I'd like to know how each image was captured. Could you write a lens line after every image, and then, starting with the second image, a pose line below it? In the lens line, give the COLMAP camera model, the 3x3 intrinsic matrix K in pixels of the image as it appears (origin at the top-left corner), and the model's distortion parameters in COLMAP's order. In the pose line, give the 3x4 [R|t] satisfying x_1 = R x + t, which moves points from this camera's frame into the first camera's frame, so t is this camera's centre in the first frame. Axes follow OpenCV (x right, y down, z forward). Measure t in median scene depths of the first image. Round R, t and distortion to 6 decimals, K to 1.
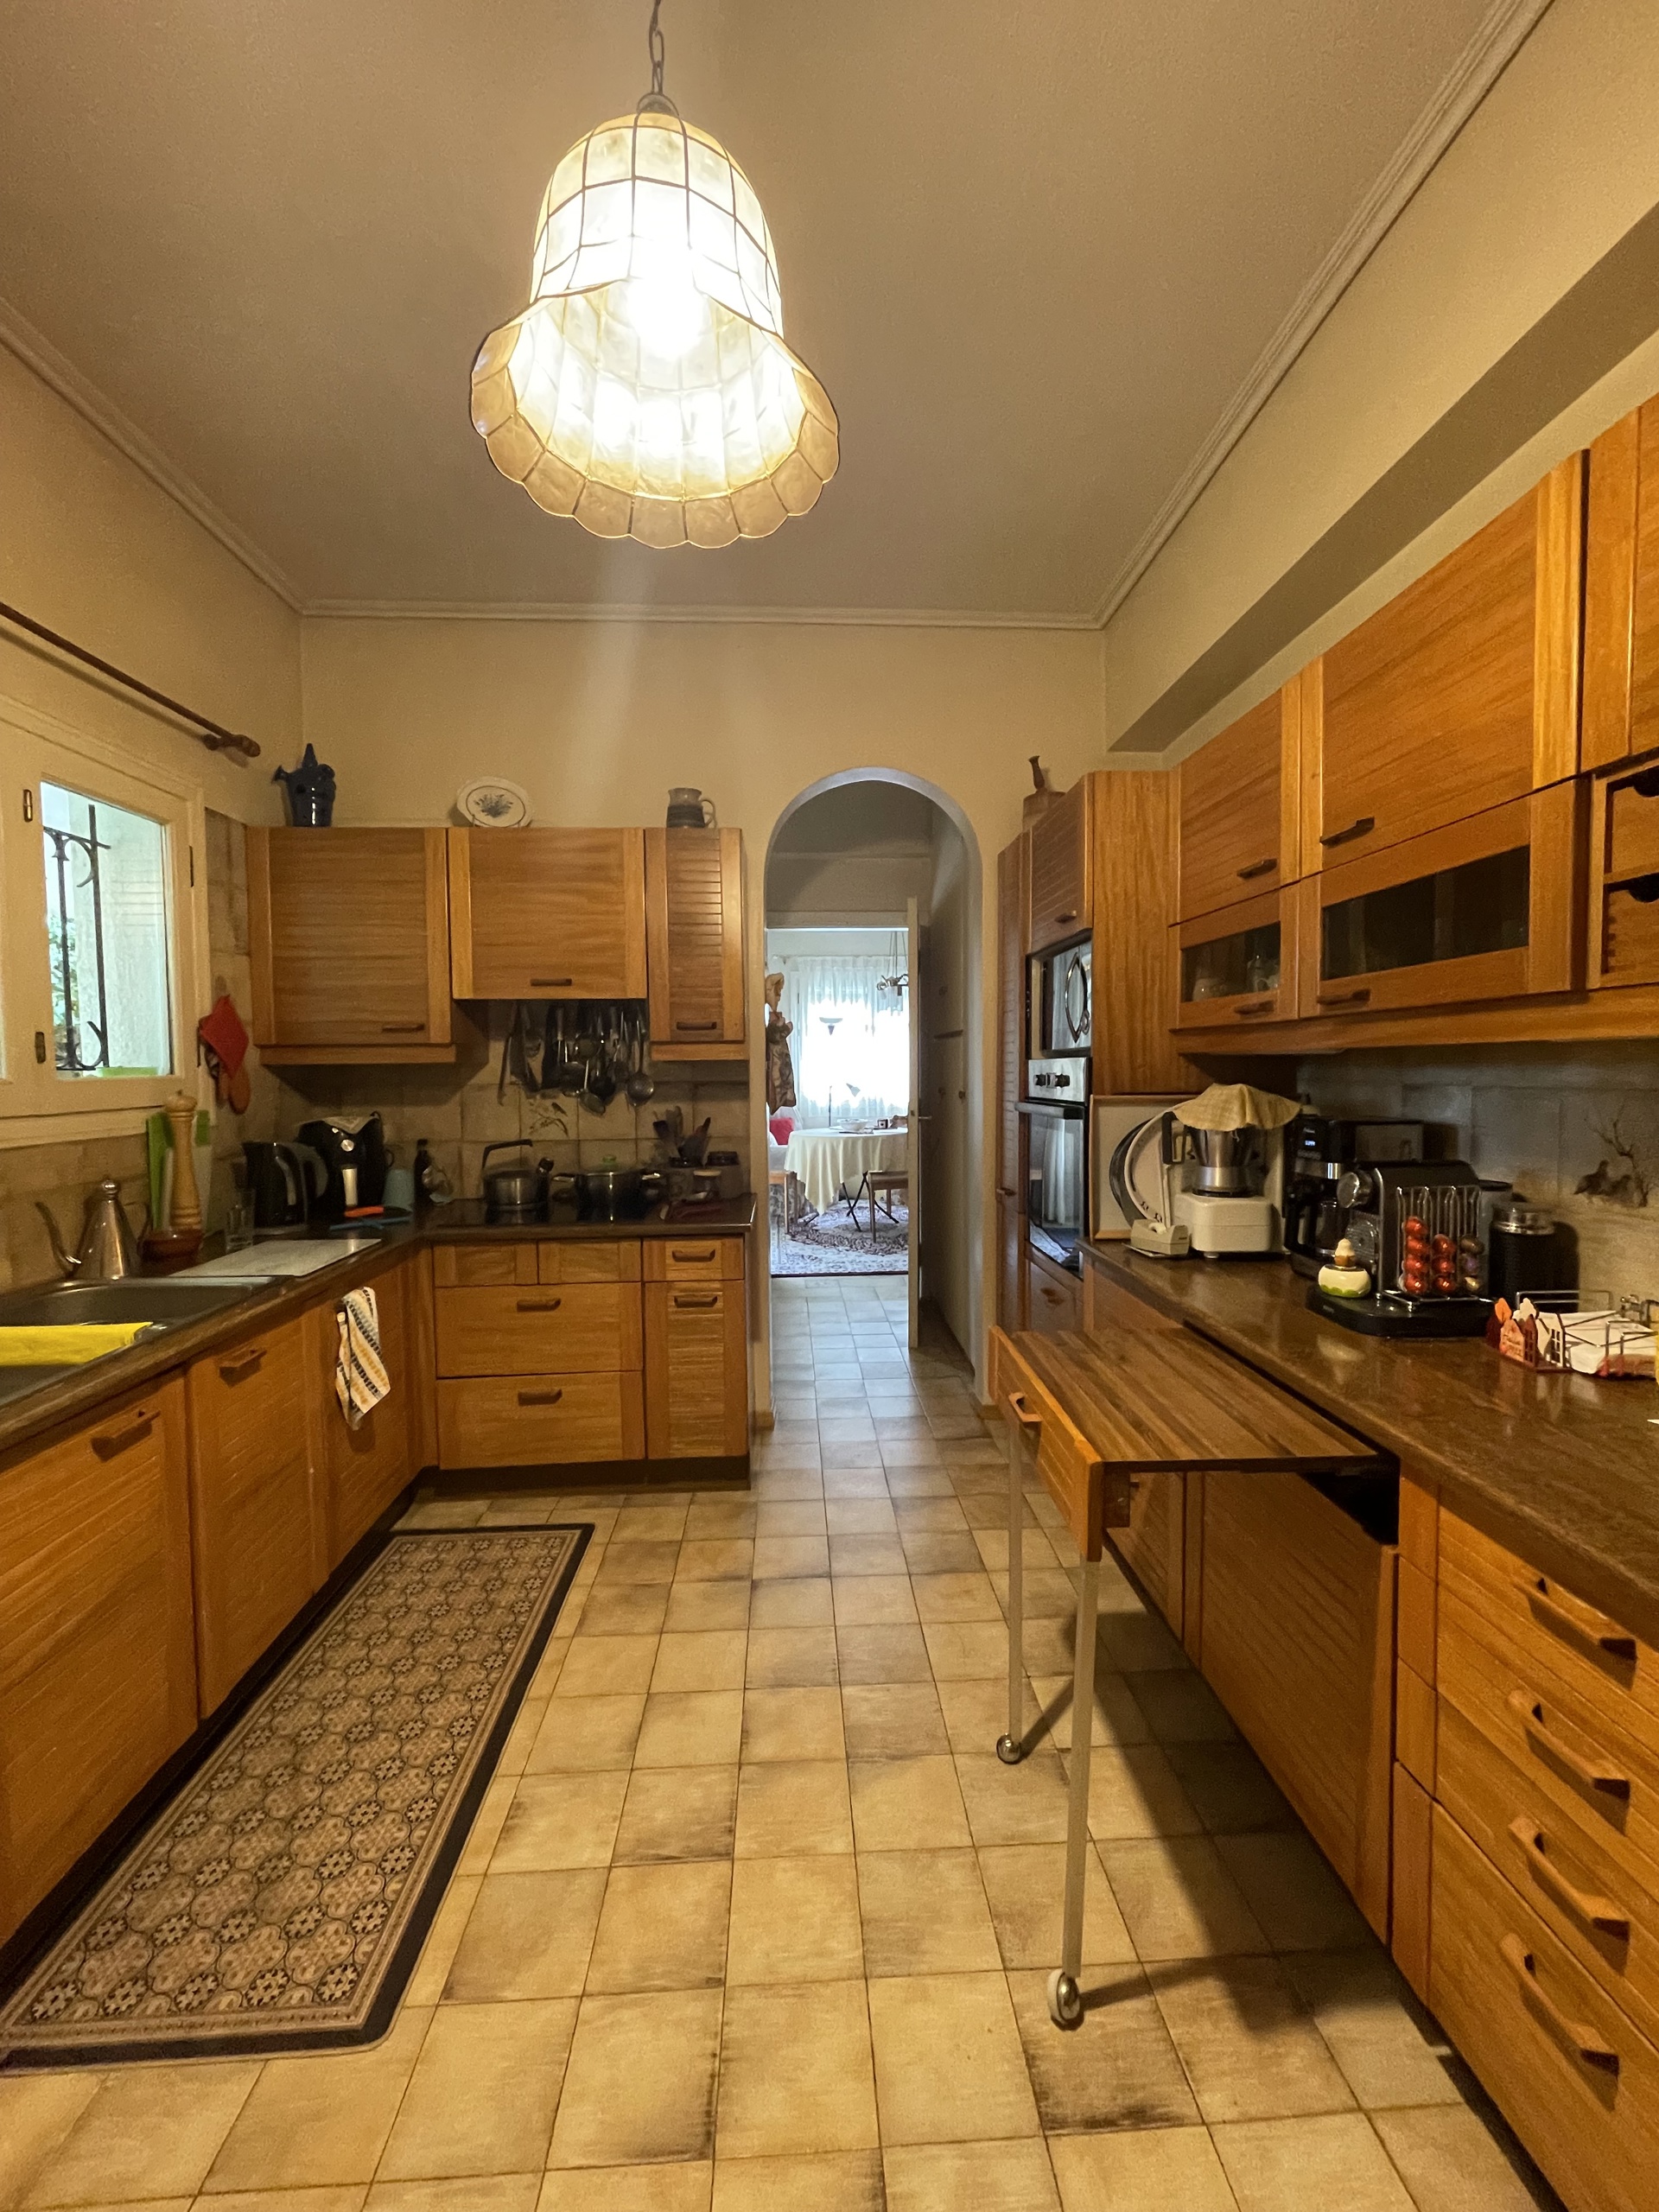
lens RADIAL K [[893.5, 0, 829.5], [0, 893.5, 1106.0], [0, 0, 1]] dist [0.000876, 0.000574]
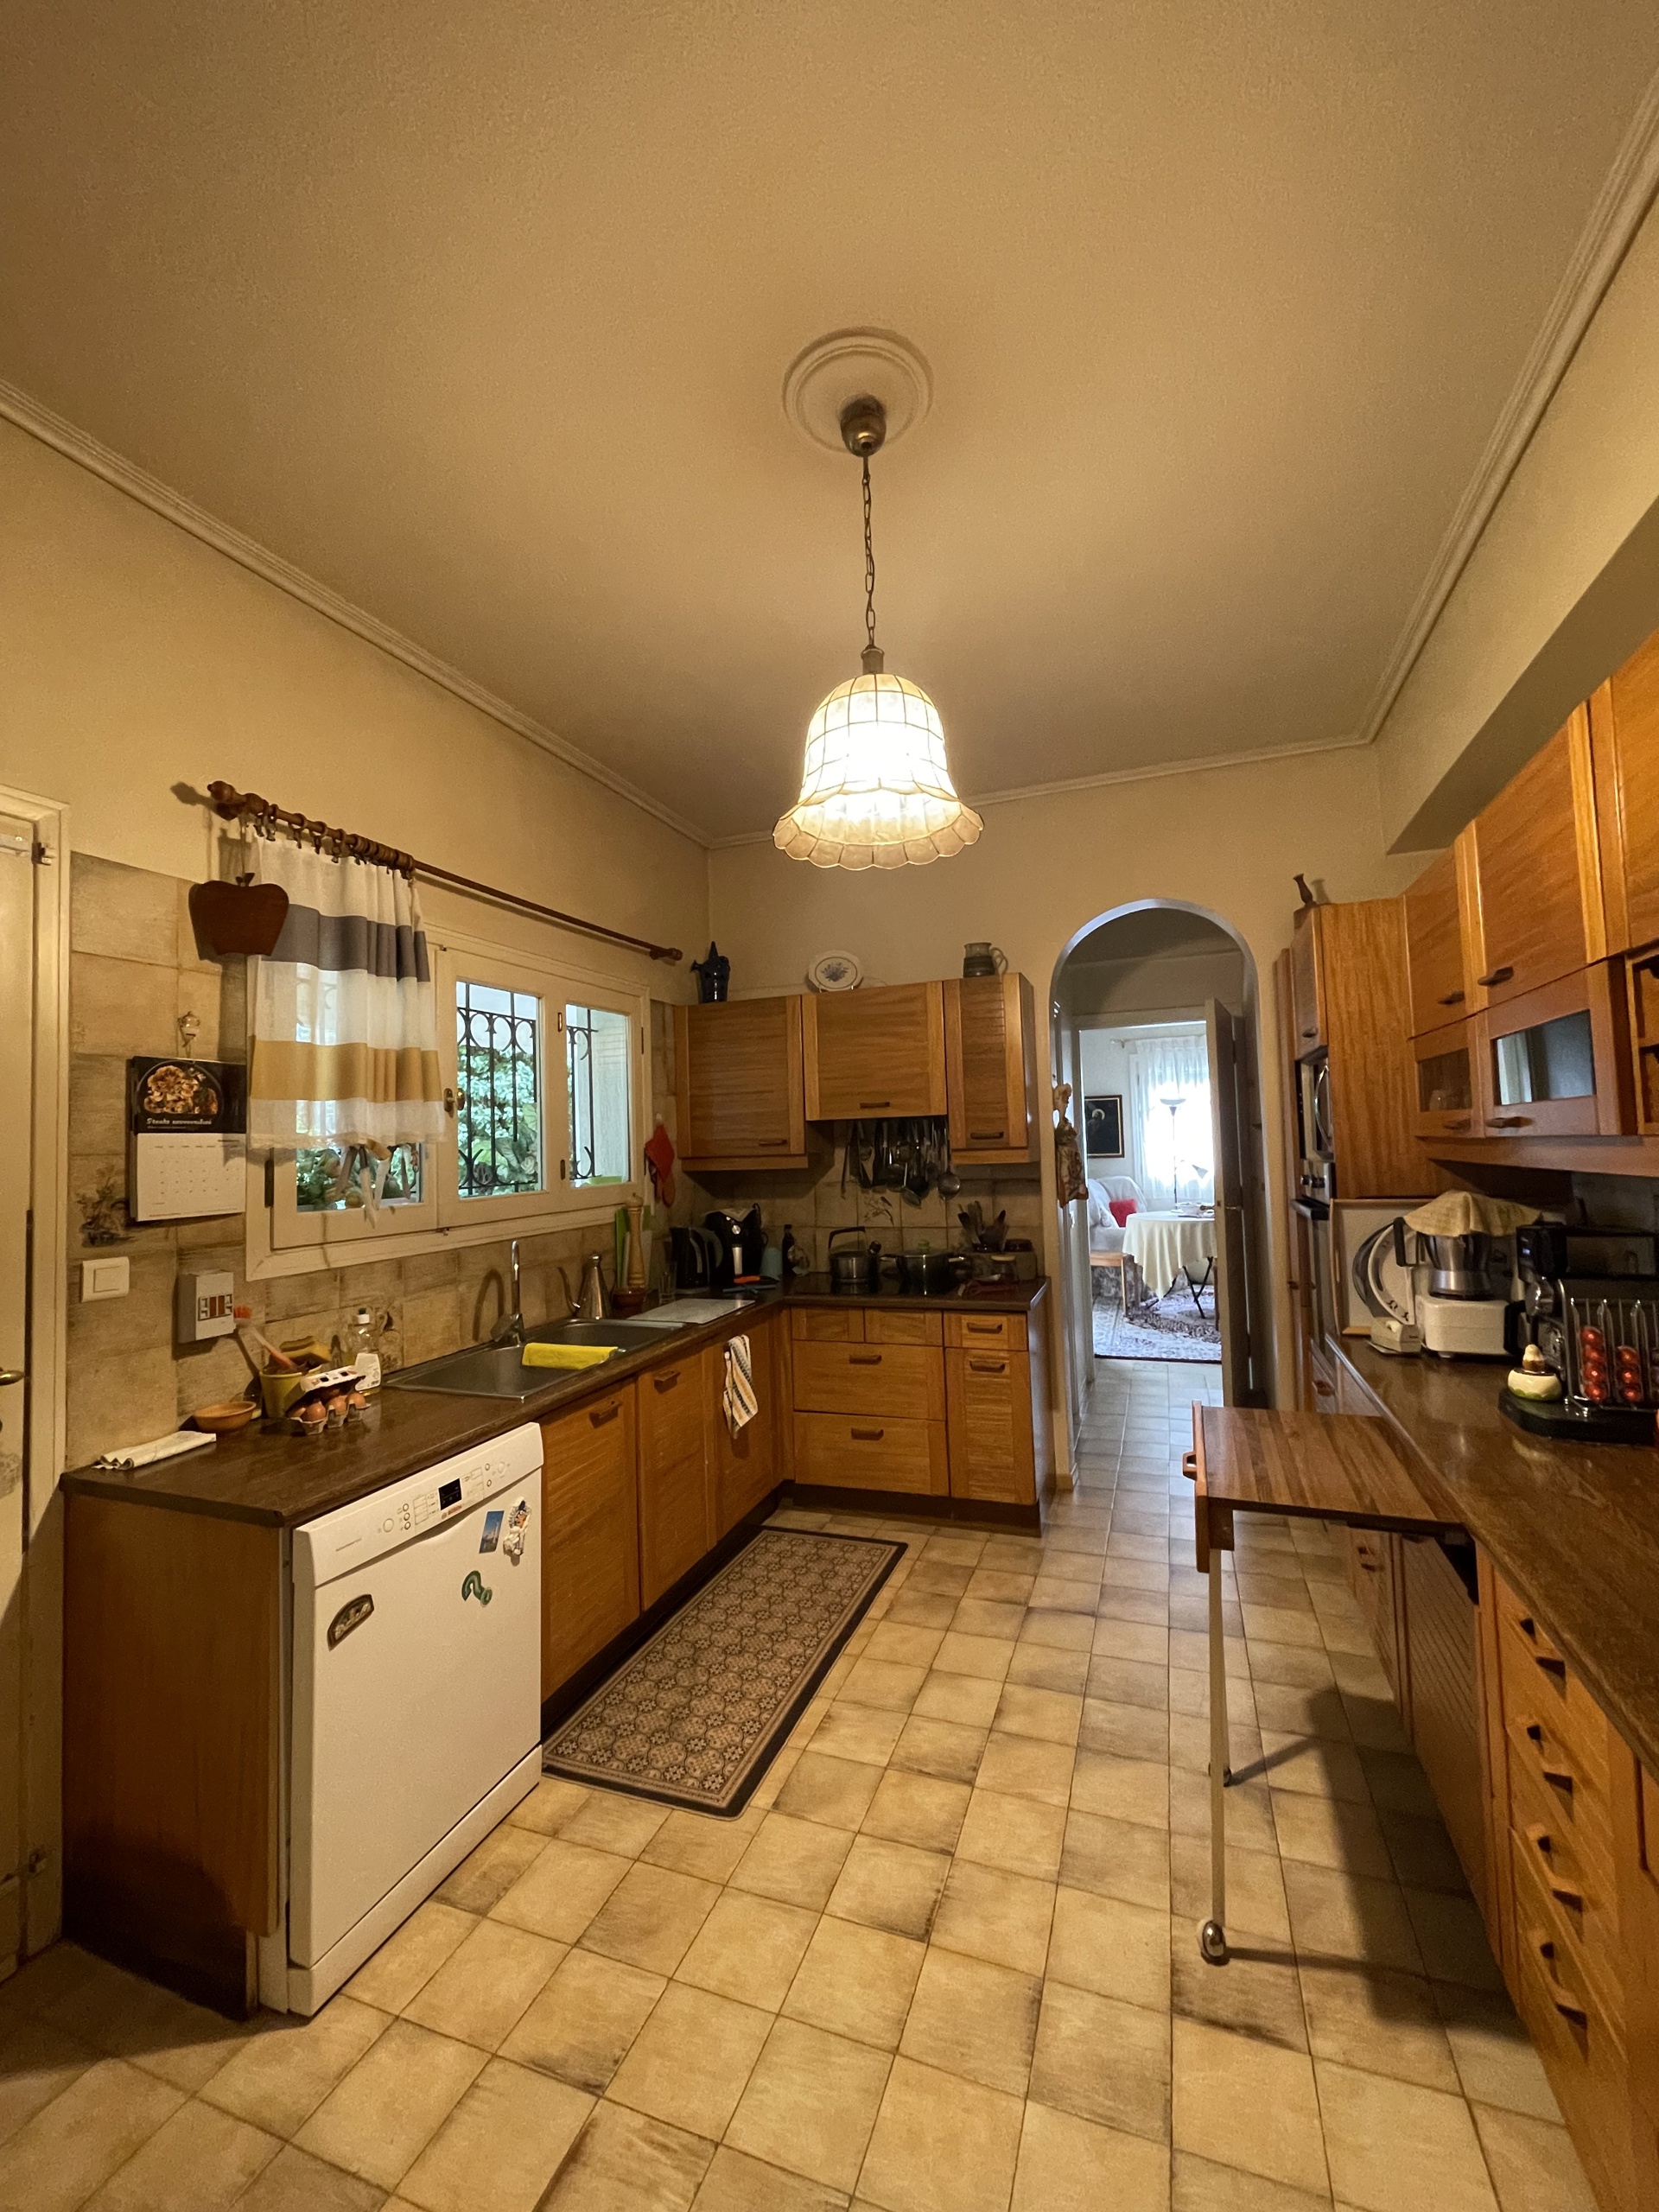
lens RADIAL K [[901.1, 0, 831.7], [0, 901.1, 1105.2], [0, 0, 1]] dist [0.009031, 0.000766]
pose [[0.917649, -0.037518, -0.395618, 0.189573], [0.005277, 0.996596, -0.082271, -0.041352], [0.397358, 0.073408, 0.914723, -0.275146]]
